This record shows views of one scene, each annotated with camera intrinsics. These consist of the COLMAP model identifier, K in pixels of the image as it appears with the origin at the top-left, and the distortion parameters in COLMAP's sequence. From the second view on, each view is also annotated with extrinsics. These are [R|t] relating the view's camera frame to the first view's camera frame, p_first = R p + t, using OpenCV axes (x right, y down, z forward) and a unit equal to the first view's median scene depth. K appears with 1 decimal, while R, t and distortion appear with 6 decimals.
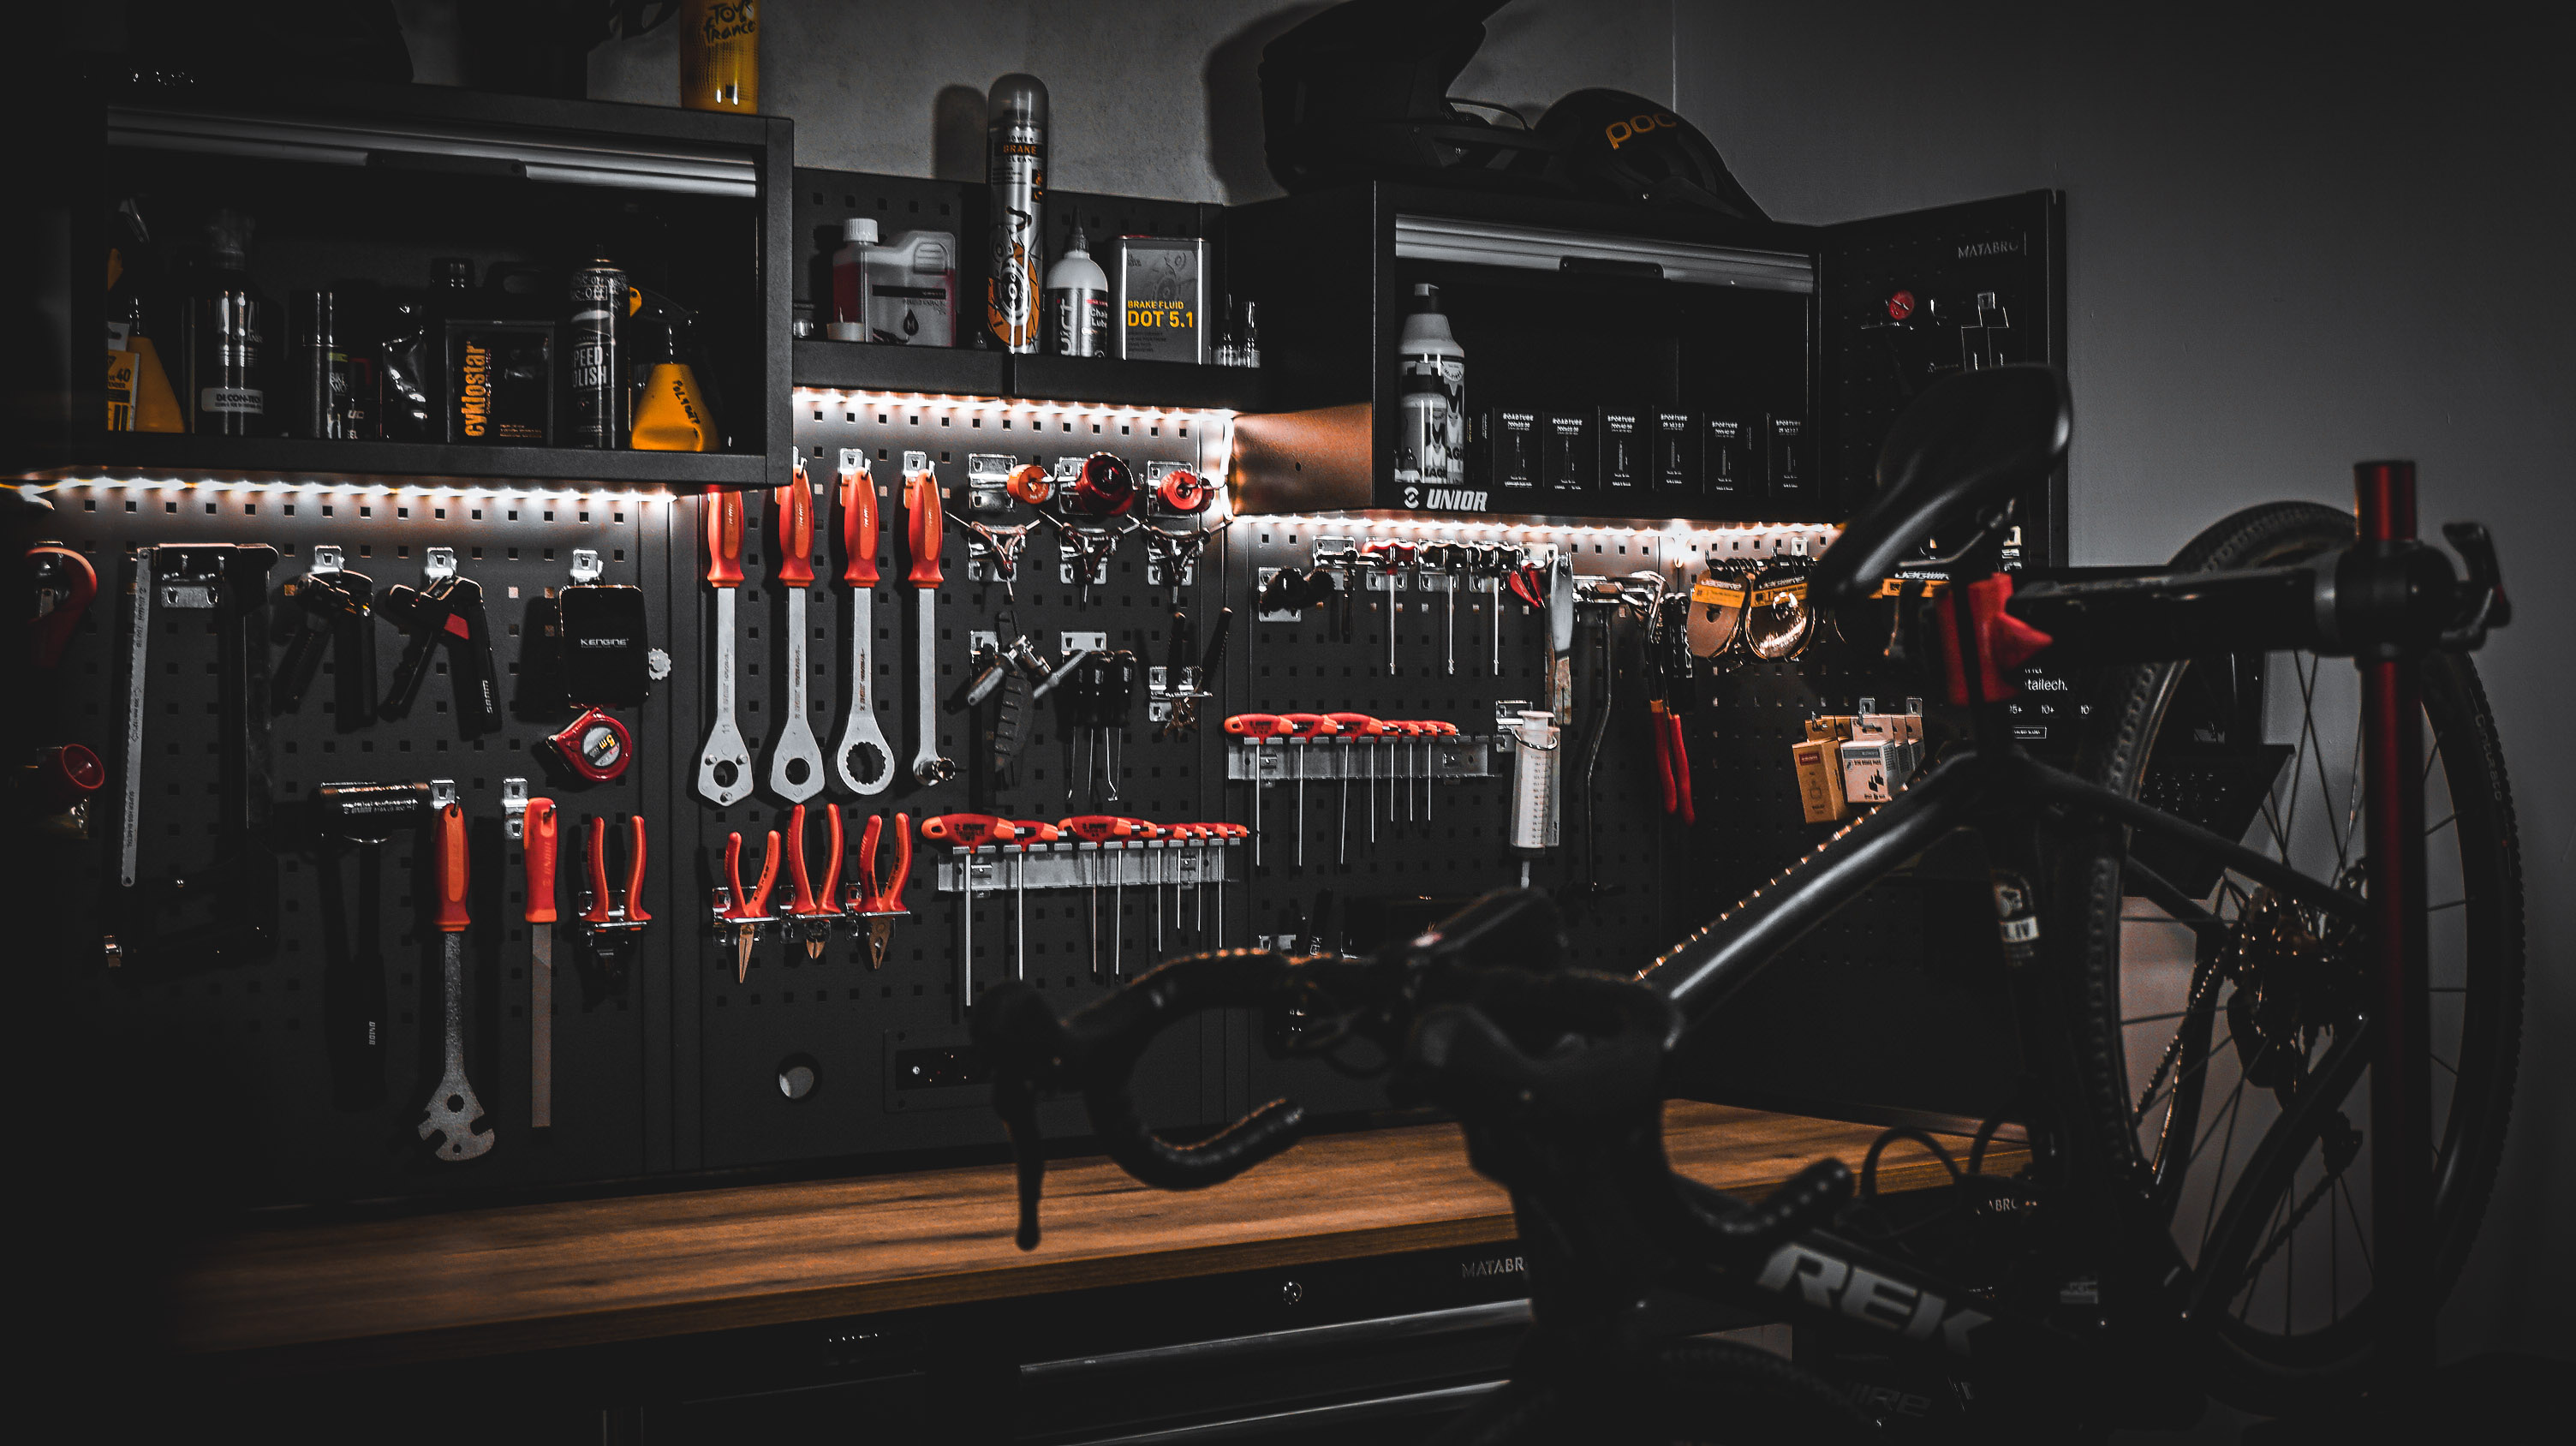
lens RADIAL K [[3652.4, 0, 1288.0], [0, 3652.4, 723.0], [0, 0, 1]] dist [-0.009007, -0.020115]
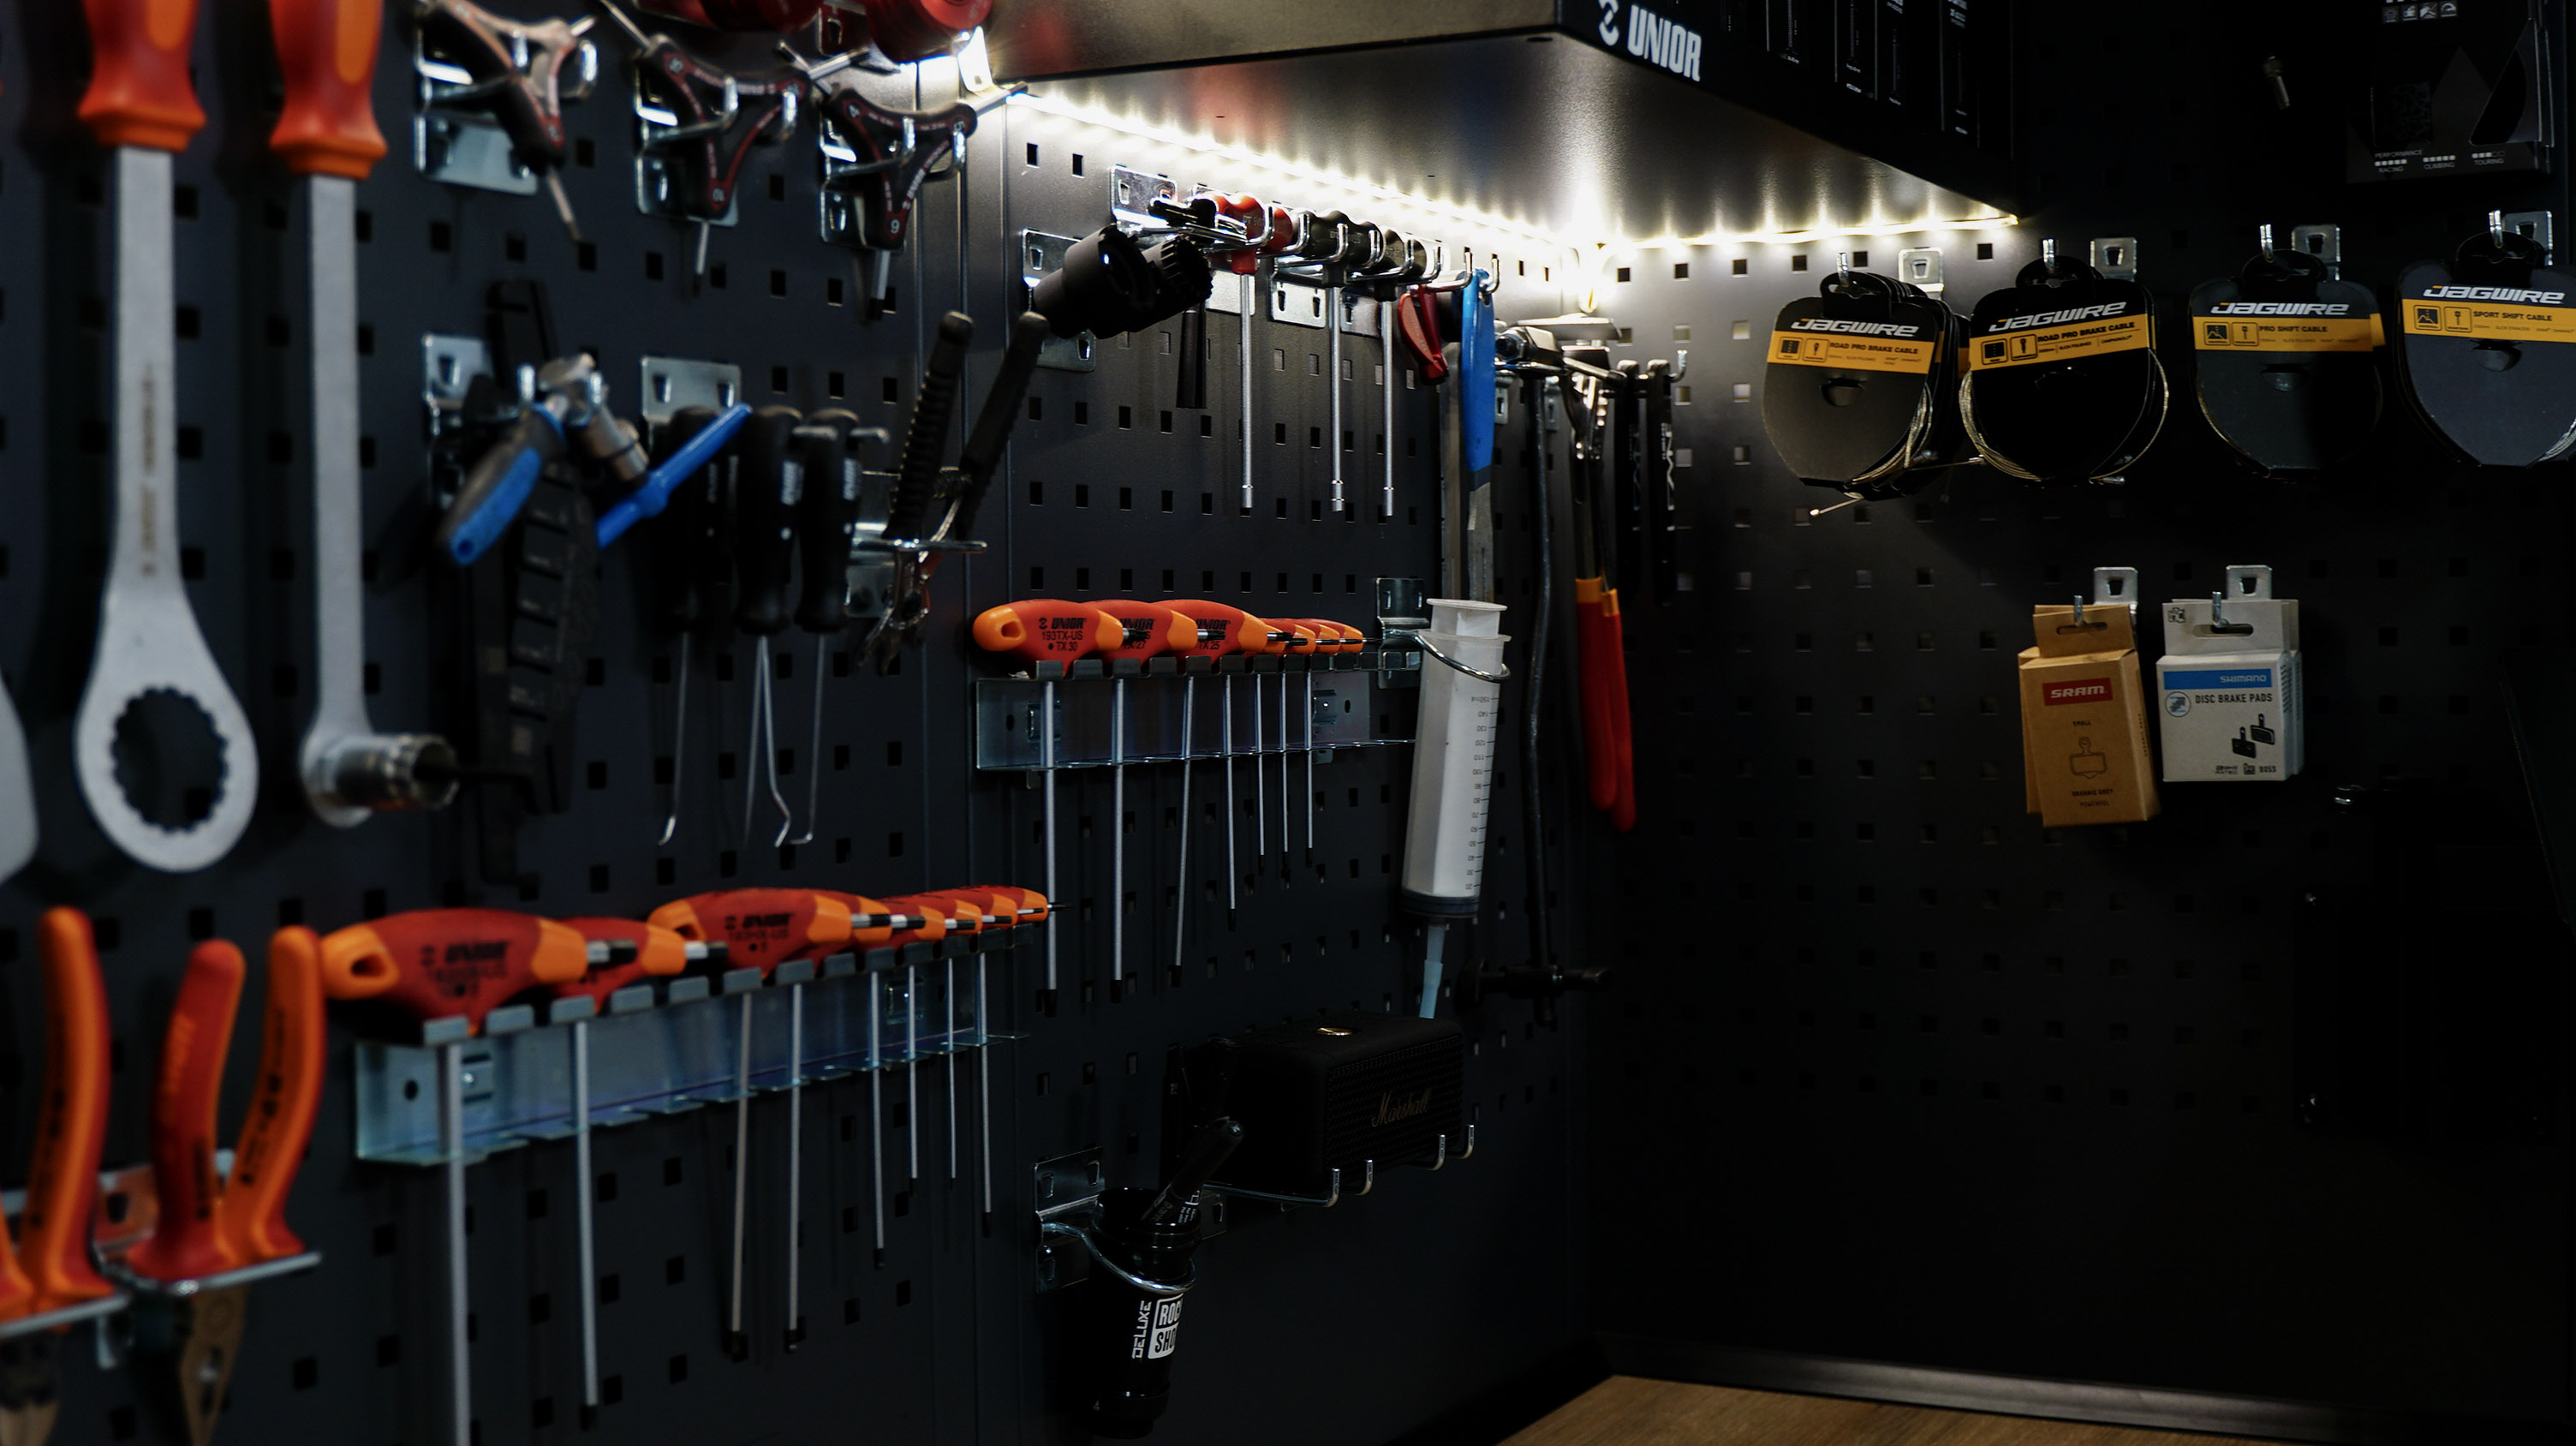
lens RADIAL K [[3174.2, 0, 1288.0], [0, 3174.2, 723.0], [0, 0, 1]] dist [-0.077964, 0.020192]
pose [[0.889039, -0.020468, 0.457373, -0.145682], [0.010951, 0.999665, 0.023448, 0.003136], [-0.457700, -0.015838, 0.888966, 0.717316]]
